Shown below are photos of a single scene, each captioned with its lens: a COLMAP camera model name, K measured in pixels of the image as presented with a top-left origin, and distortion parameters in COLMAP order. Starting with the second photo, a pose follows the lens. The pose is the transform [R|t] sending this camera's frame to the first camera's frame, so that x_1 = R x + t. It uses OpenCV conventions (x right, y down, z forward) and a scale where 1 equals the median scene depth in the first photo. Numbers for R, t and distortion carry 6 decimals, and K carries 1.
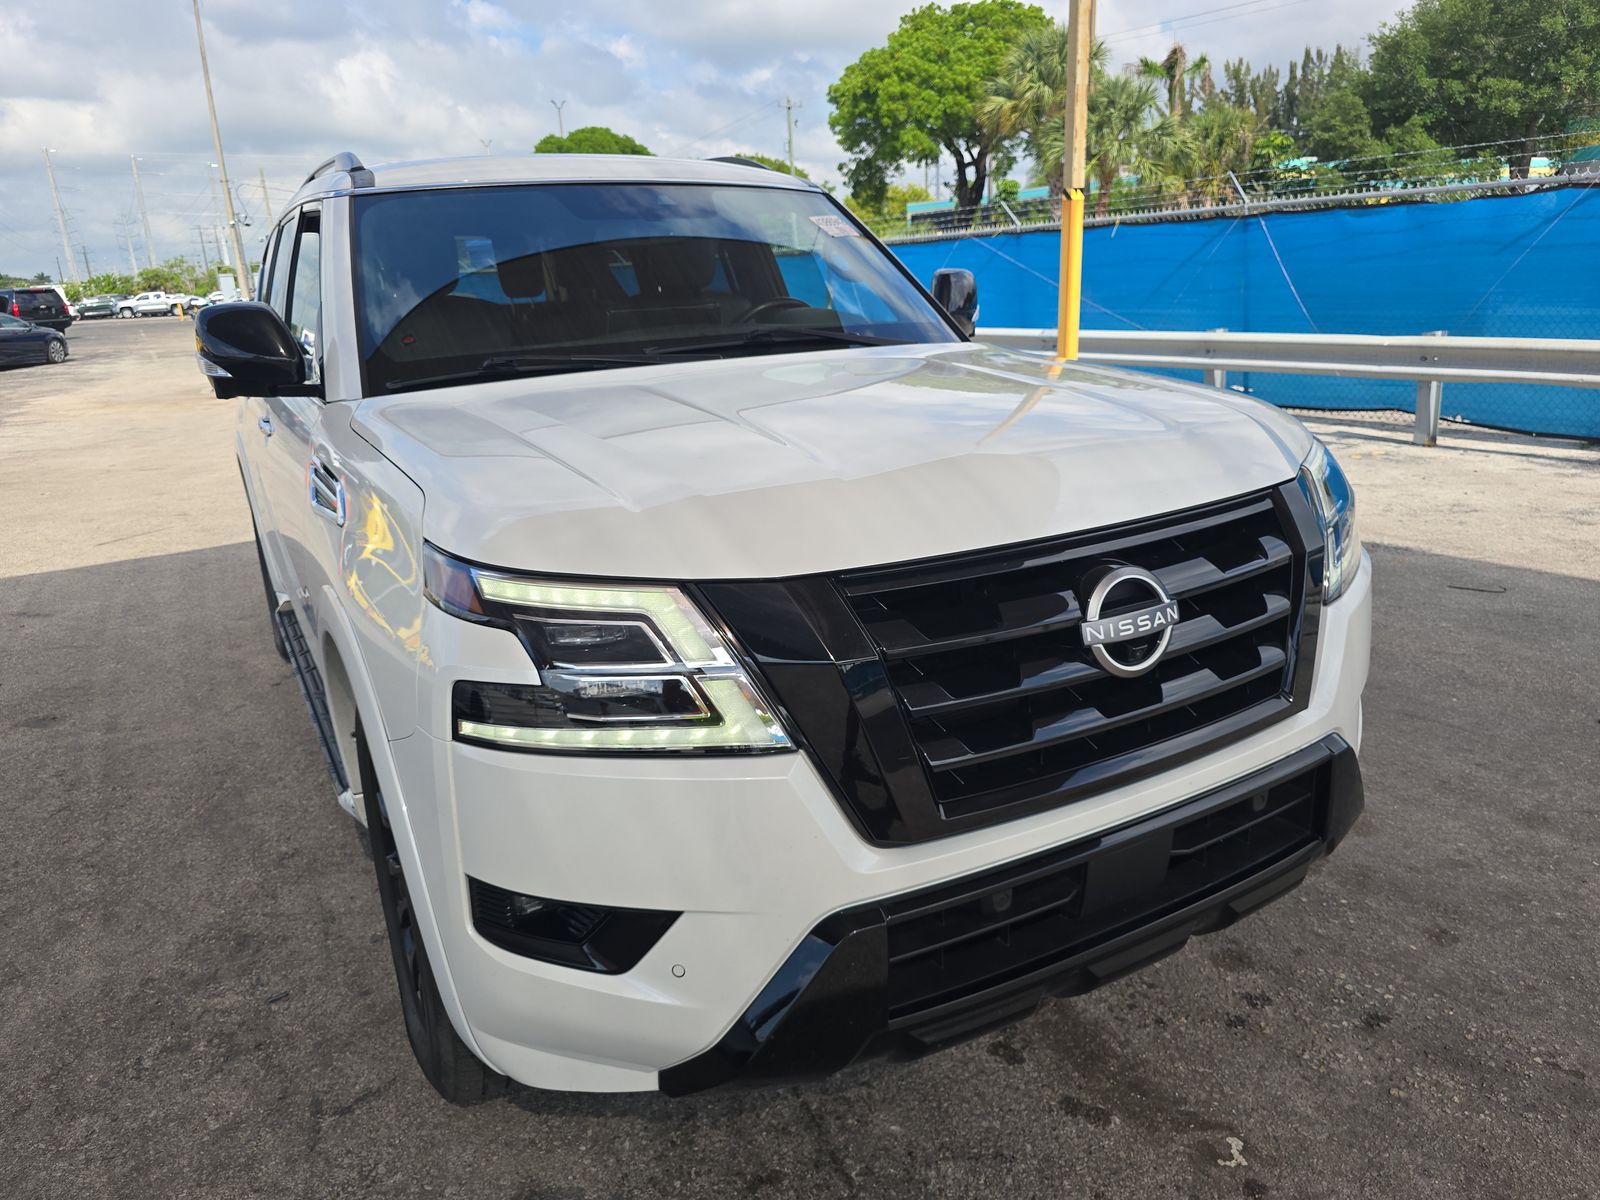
lens RADIAL K [[1080.0, 0, 814.0], [0, 1080.0, 601.8], [0, 0, 1]] dist [0.018615, -0.026307]
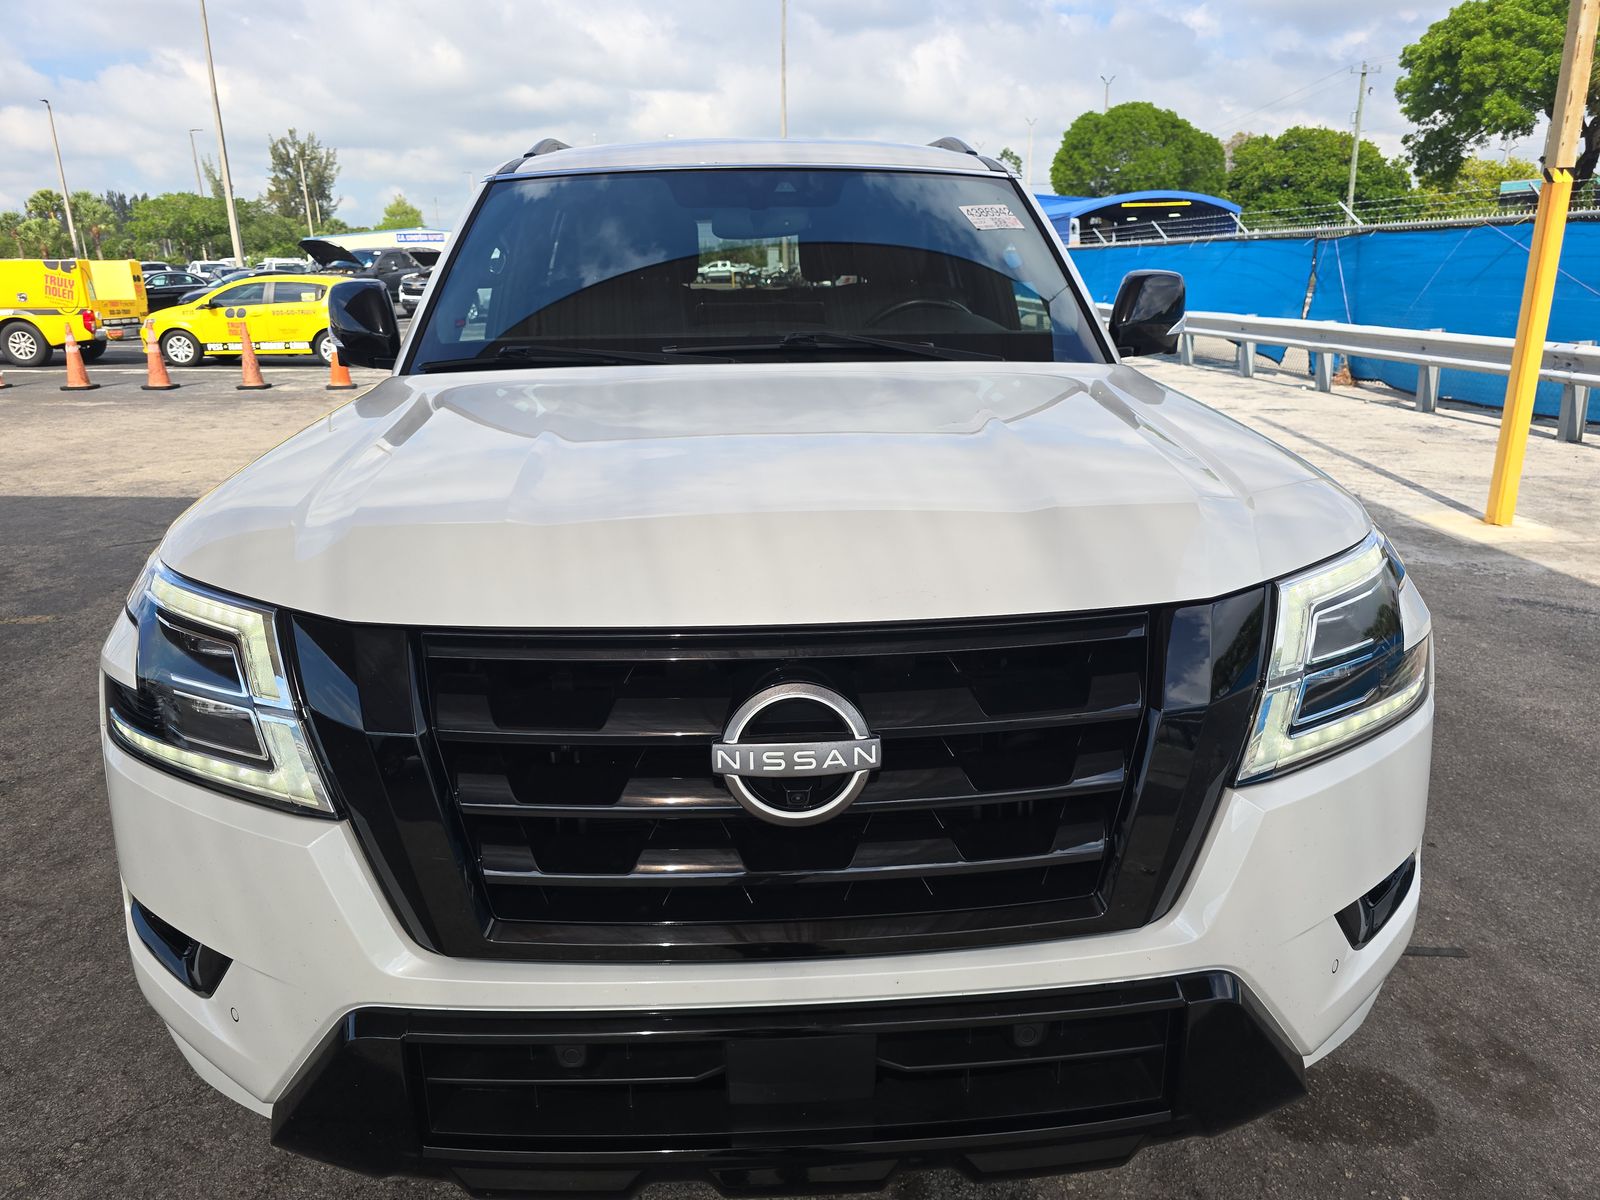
lens RADIAL K [[1080.0, 0, 806.8], [0, 1080.0, 595.9], [0, 0, 1]] dist [0.018615, -0.026307]
pose [[0.893944, 0.160829, -0.418329, 0.120820], [-0.155208, 0.986730, 0.047683, -0.026067], [0.420447, 0.022302, 0.907043, 0.062559]]
